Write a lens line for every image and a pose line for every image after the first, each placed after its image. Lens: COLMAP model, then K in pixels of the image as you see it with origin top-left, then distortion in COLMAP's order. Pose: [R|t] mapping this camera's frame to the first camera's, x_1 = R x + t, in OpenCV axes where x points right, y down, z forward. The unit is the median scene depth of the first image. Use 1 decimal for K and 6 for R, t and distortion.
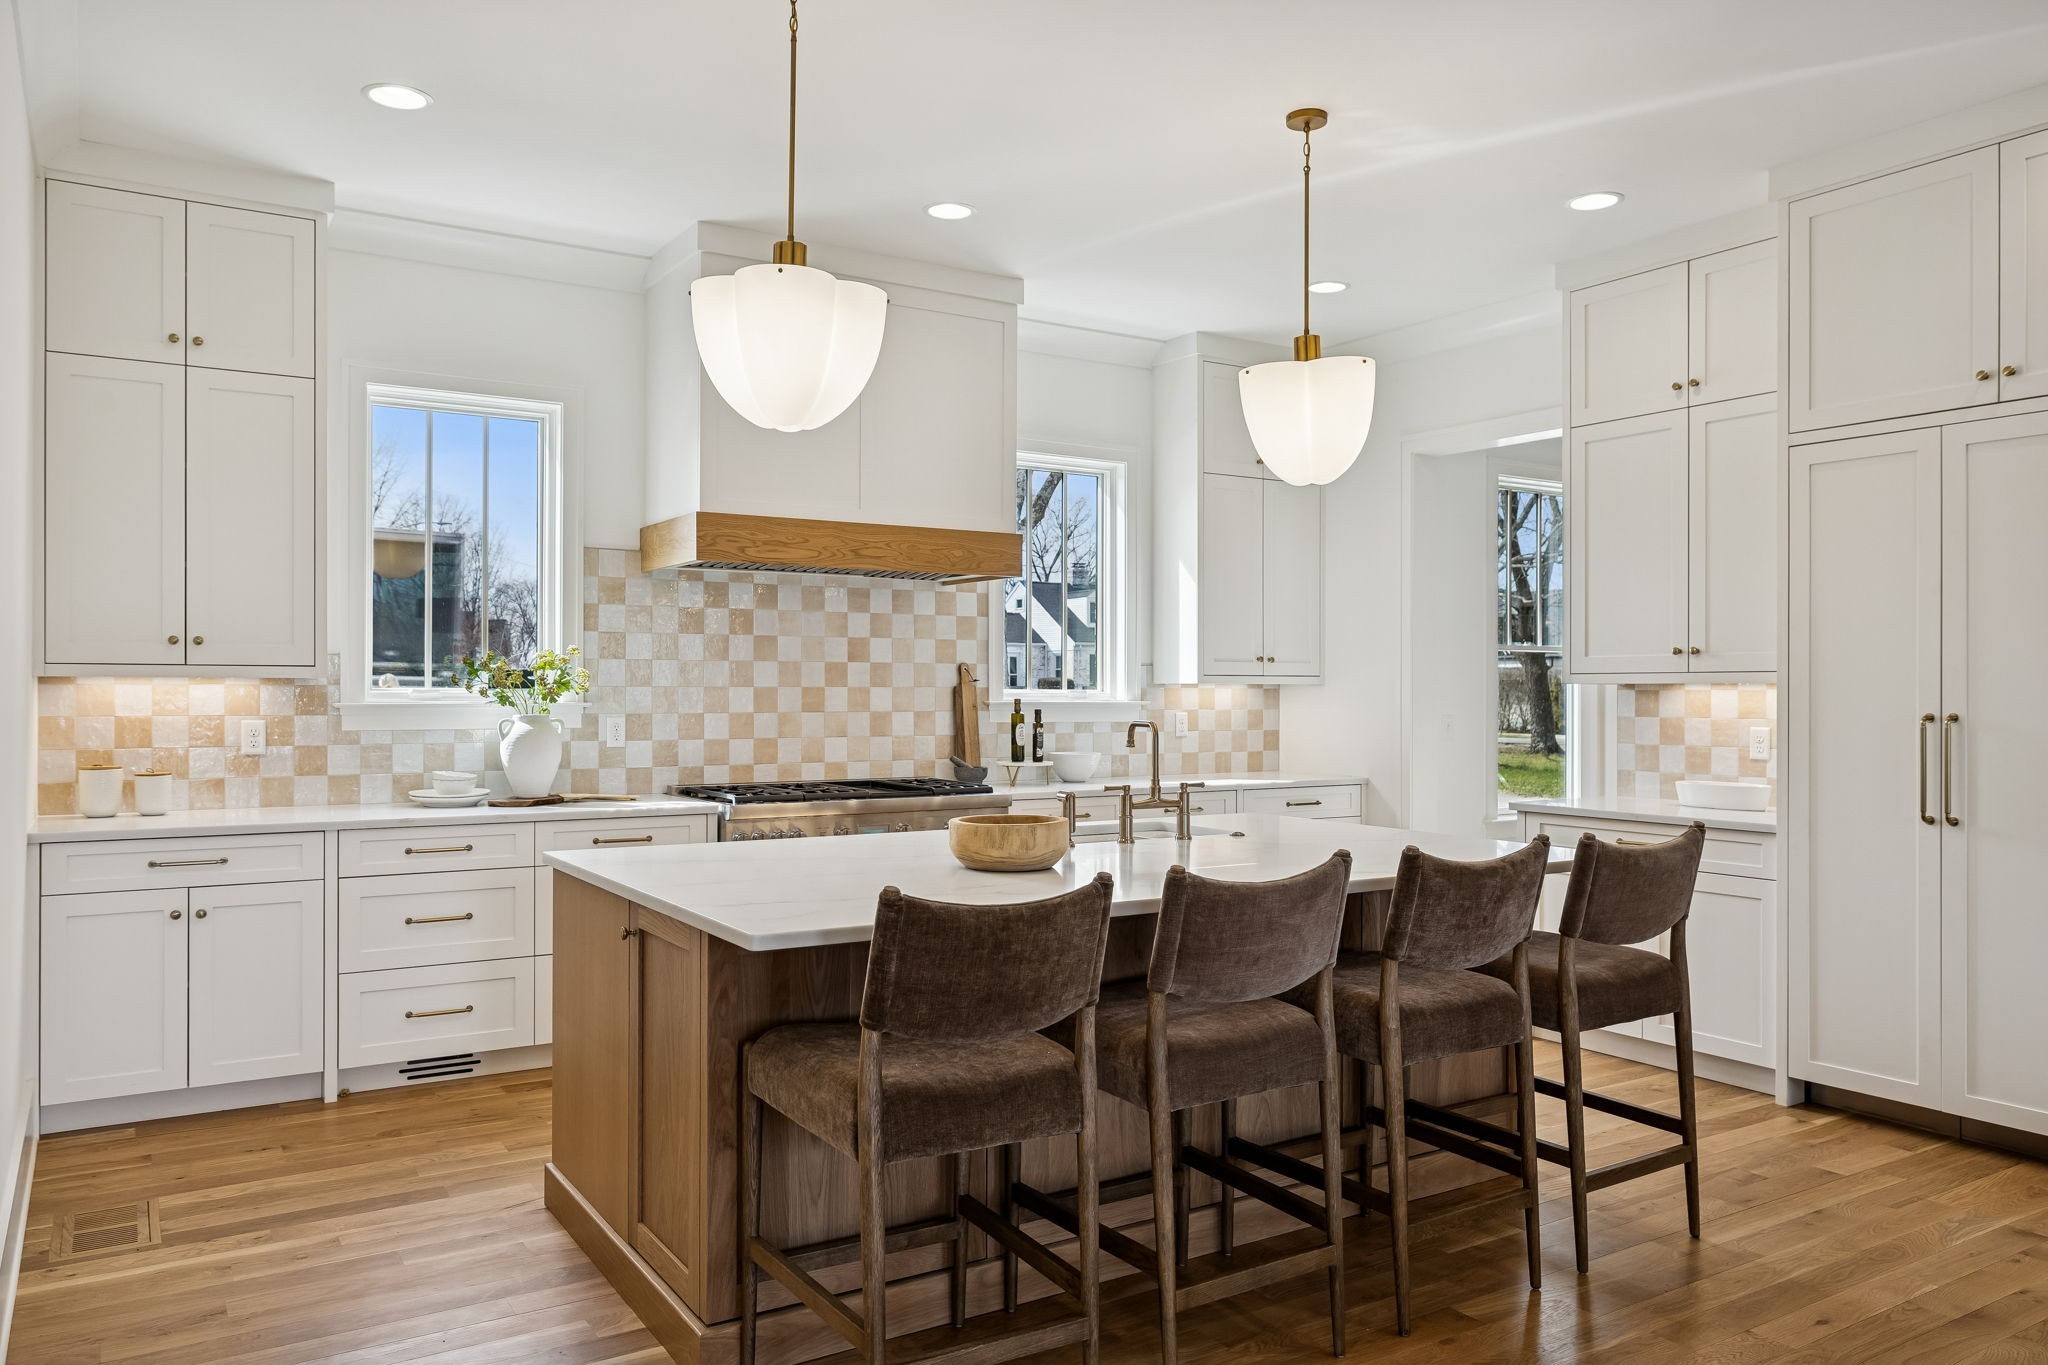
lens RADIAL K [[1455.2, 0, 1025.4], [0, 1455.2, 681.3], [0, 0, 1]] dist [-0.000015, -0.000183]
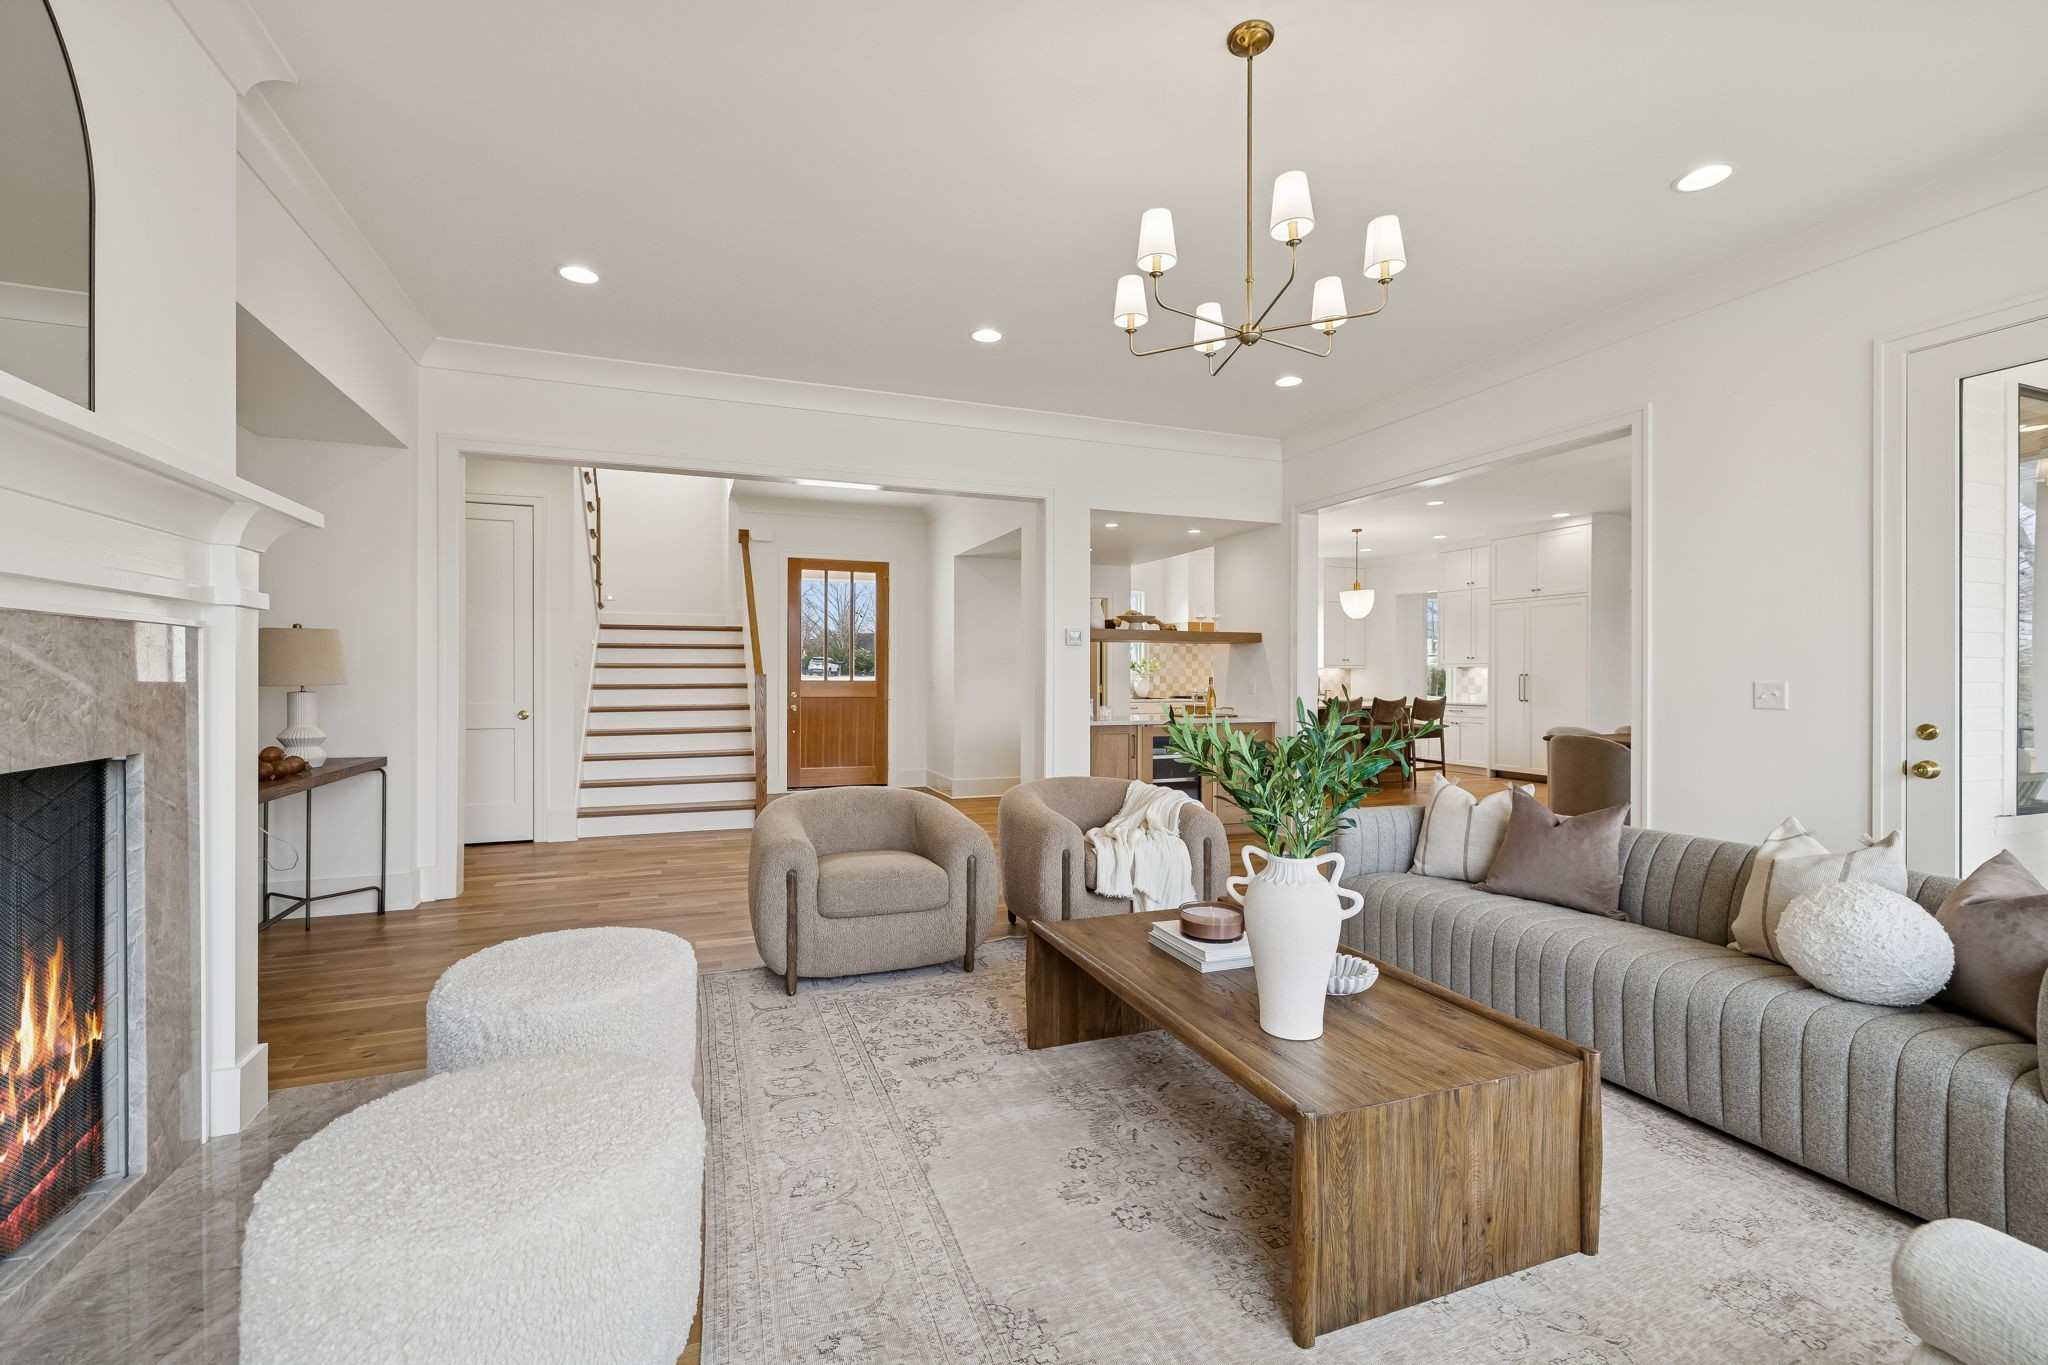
lens RADIAL K [[872.4, 0, 1011.1], [0, 872.4, 681.7], [0, 0, 1]] dist [0.003268, -0.000029]
pose [[0.978625, 0.000787, -0.205651, -0.195903], [0.001738, 0.999925, 0.012096, 0.009860], [0.205646, -0.012195, 0.978551, -1.248659]]
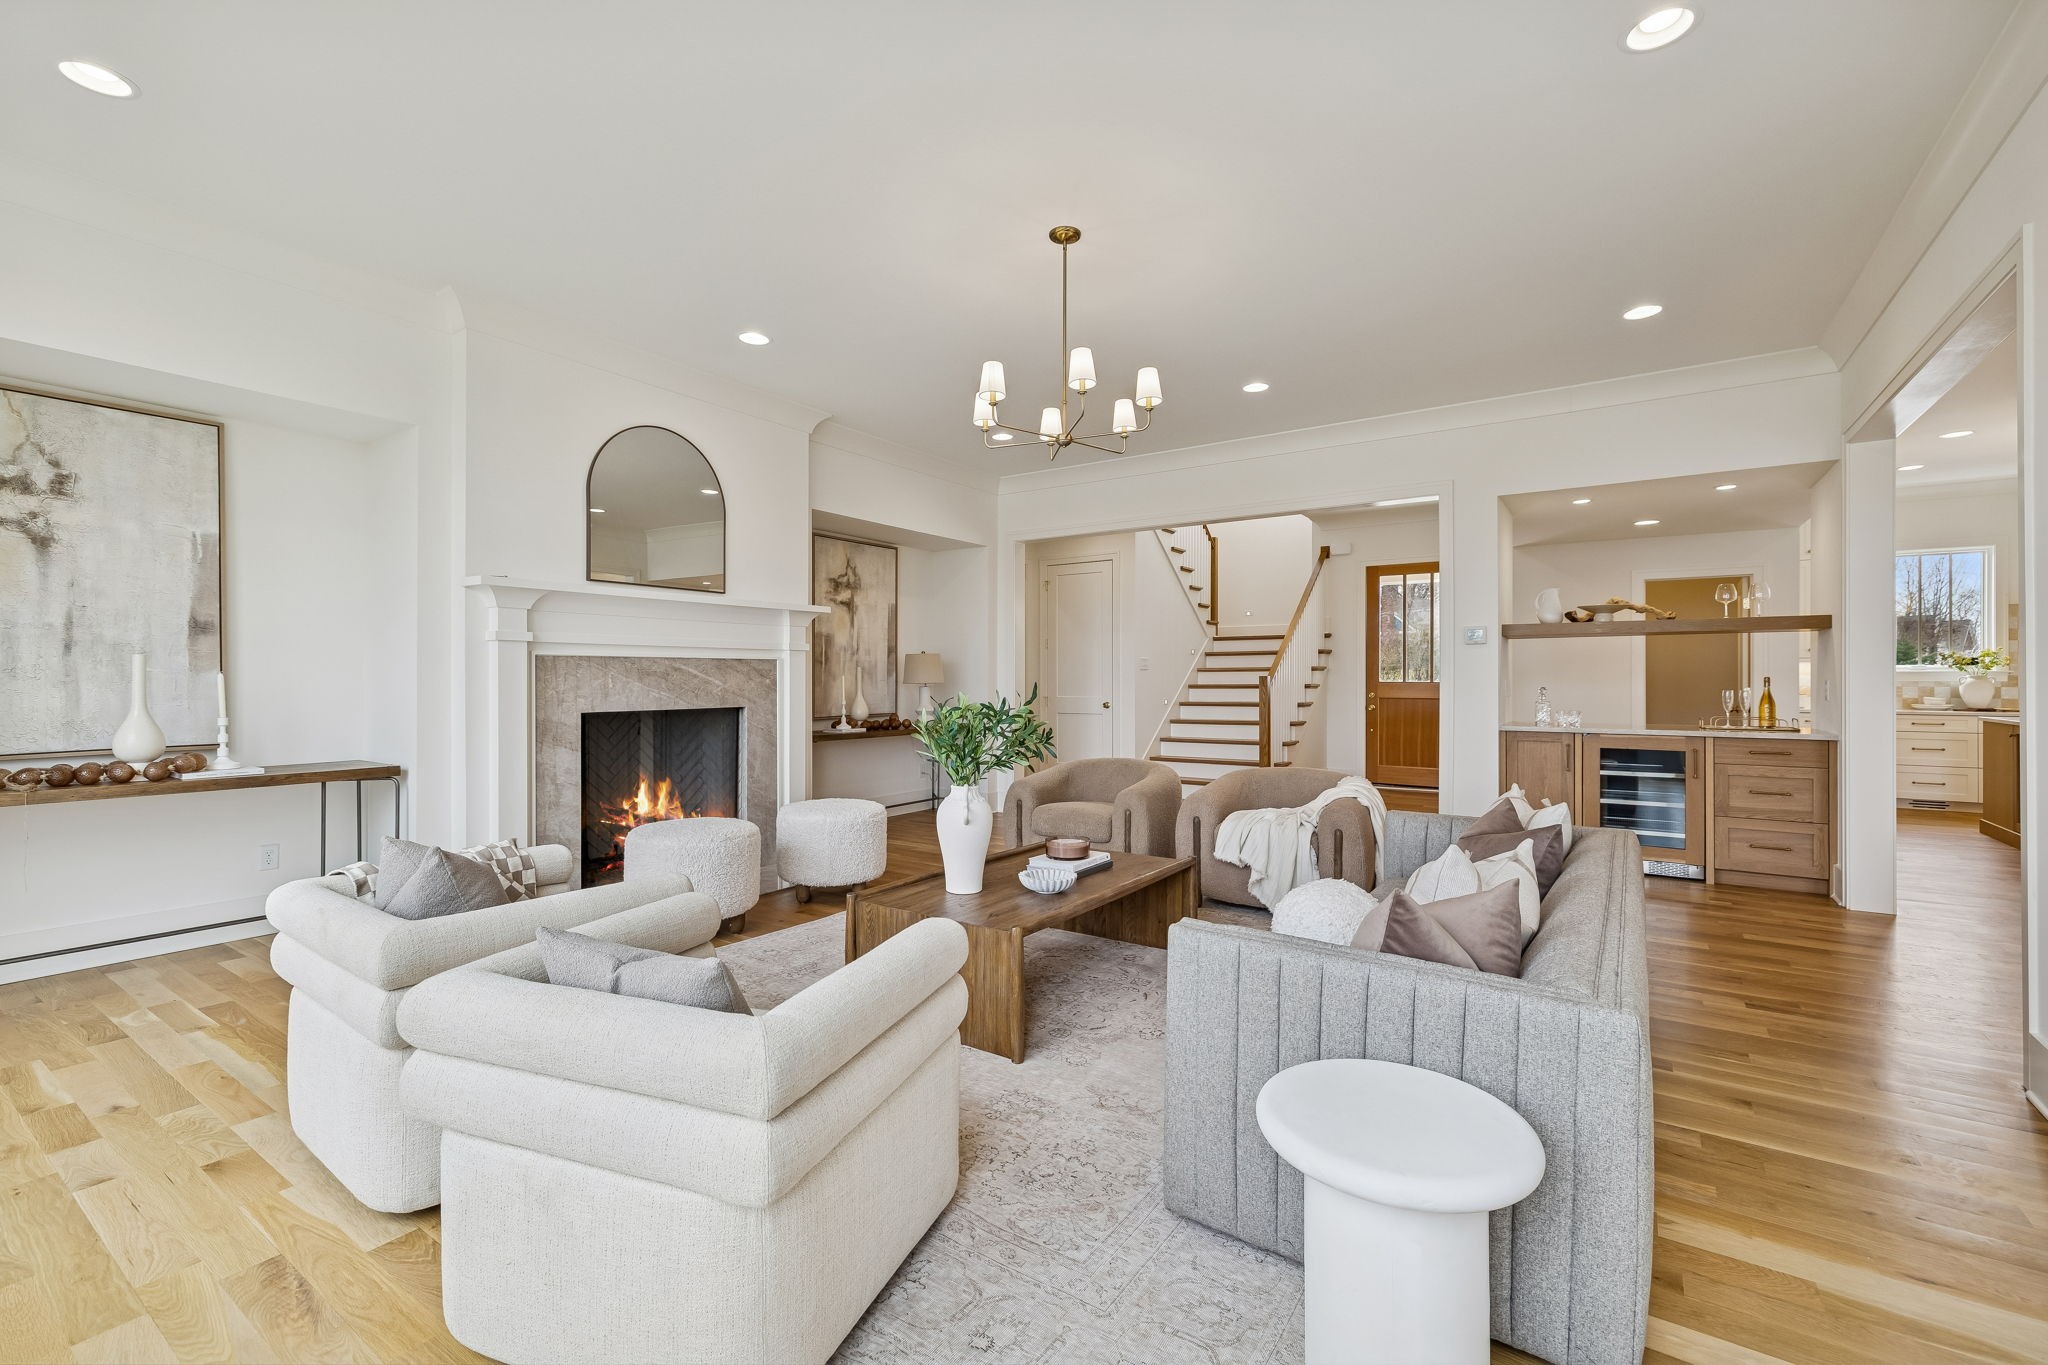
lens RADIAL K [[872.4, 0, 1013.5], [0, 872.4, 677.2], [0, 0, 1]] dist [0.003268, -0.000029]
pose [[0.387290, -0.003490, -0.921951, 0.393447], [0.007697, 0.999970, -0.000552, 0.013911], [0.921926, -0.006882, 0.387306, -1.070736]]
